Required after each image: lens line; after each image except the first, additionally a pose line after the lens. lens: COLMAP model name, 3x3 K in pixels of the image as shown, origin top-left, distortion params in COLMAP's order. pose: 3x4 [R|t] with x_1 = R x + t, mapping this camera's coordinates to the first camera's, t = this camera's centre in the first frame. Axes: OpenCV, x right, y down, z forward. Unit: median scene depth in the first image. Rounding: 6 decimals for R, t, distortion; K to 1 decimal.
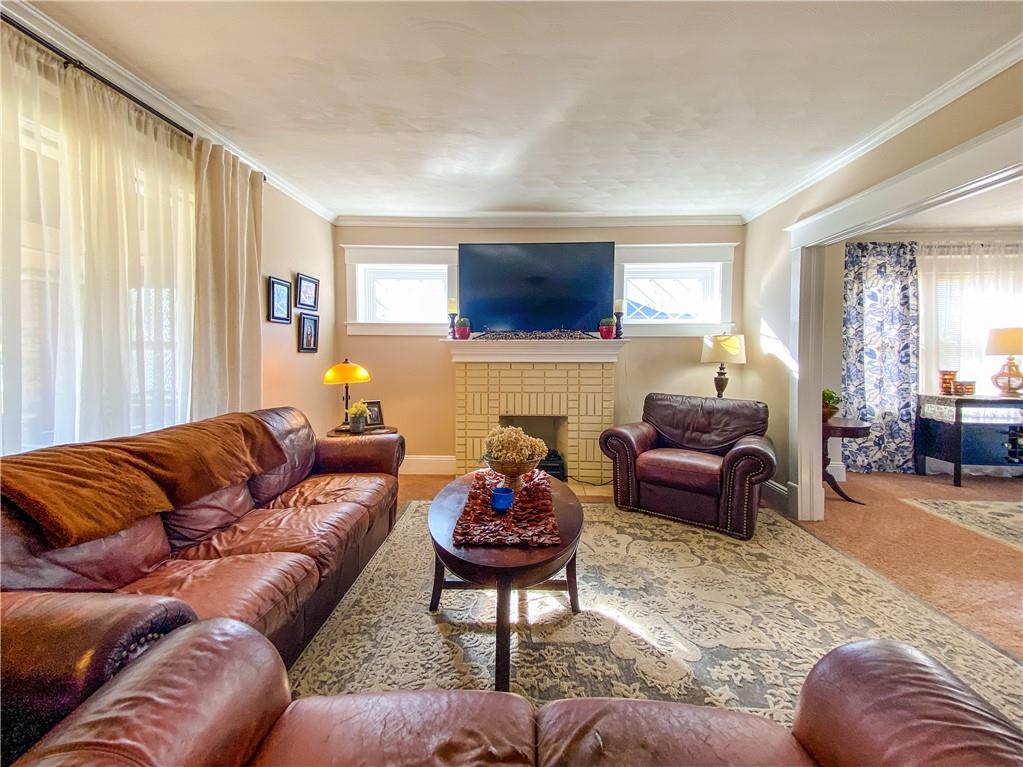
lens RADIAL K [[460.4, 0, 511.5], [0, 460.4, 383.5], [0, 0, 1]] dist [0.077823, -0.024963]
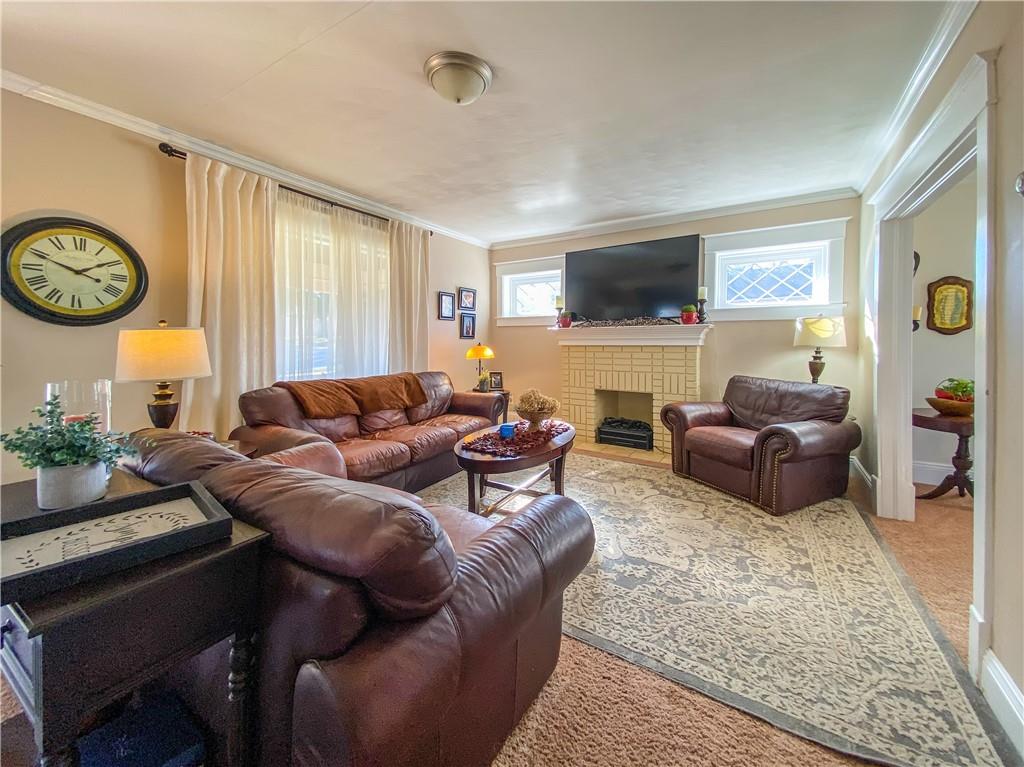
lens RADIAL K [[460.8, 0, 512.0], [0, 460.8, 383.5], [0, 0, 1]] dist [0.077823, -0.024963]
pose [[0.834670, 0.047695, -0.548682, 0.481238], [-0.034027, 0.998806, 0.035061, 0.019752], [0.549699, -0.010595, 0.835296, -0.161611]]
